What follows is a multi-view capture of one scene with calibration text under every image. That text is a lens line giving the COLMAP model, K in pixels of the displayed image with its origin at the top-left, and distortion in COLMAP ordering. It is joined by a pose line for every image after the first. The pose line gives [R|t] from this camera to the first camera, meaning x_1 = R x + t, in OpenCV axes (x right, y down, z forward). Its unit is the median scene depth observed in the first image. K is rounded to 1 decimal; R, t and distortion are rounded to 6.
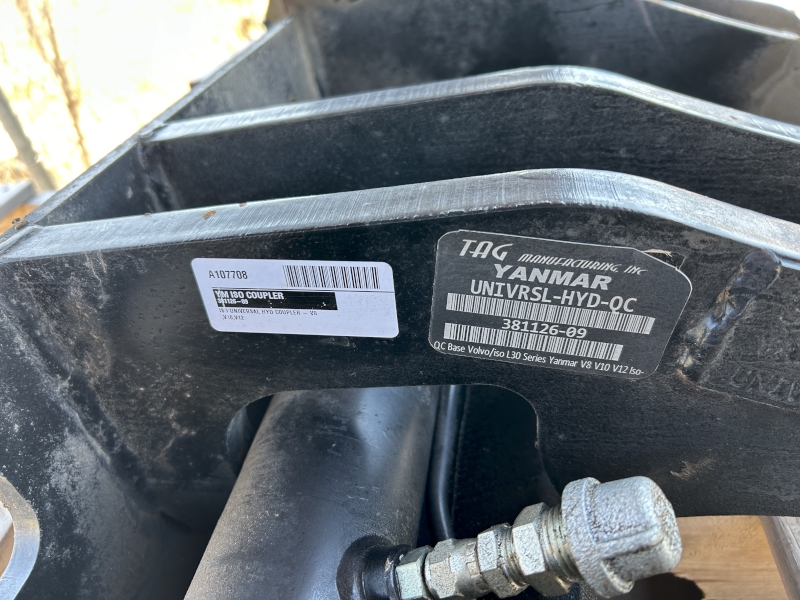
lens RADIAL K [[610.0, 0, 400.0], [0, 610.0, 300.0], [0, 0, 1]] dist [0.000643, -0.004883]
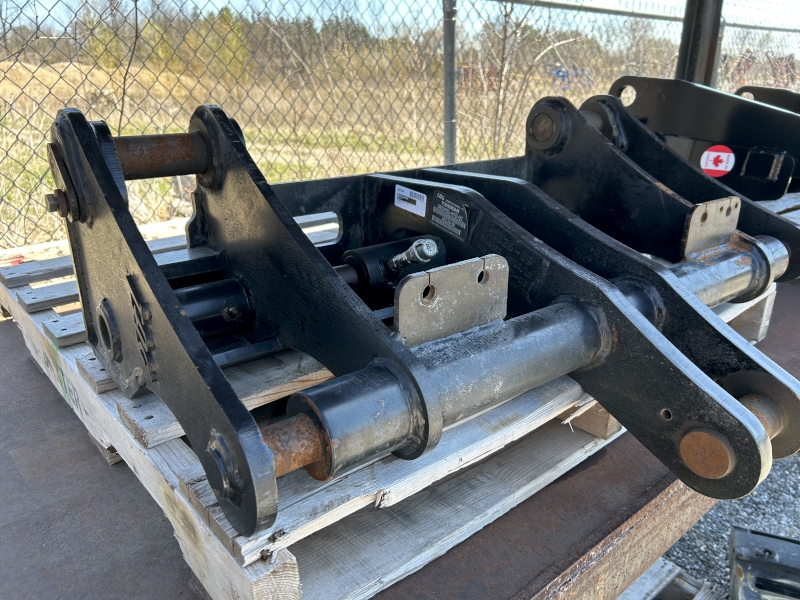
lens RADIAL K [[610.0, 0, 400.0], [0, 610.0, 300.0], [0, 0, 1]] dist [0.000643, -0.004883]
pose [[0.718368, 0.389951, -0.576095, 2.509924], [-0.499254, 0.865683, -0.036580, 0.795441], [0.484451, 0.313896, 0.816564, -2.279099]]
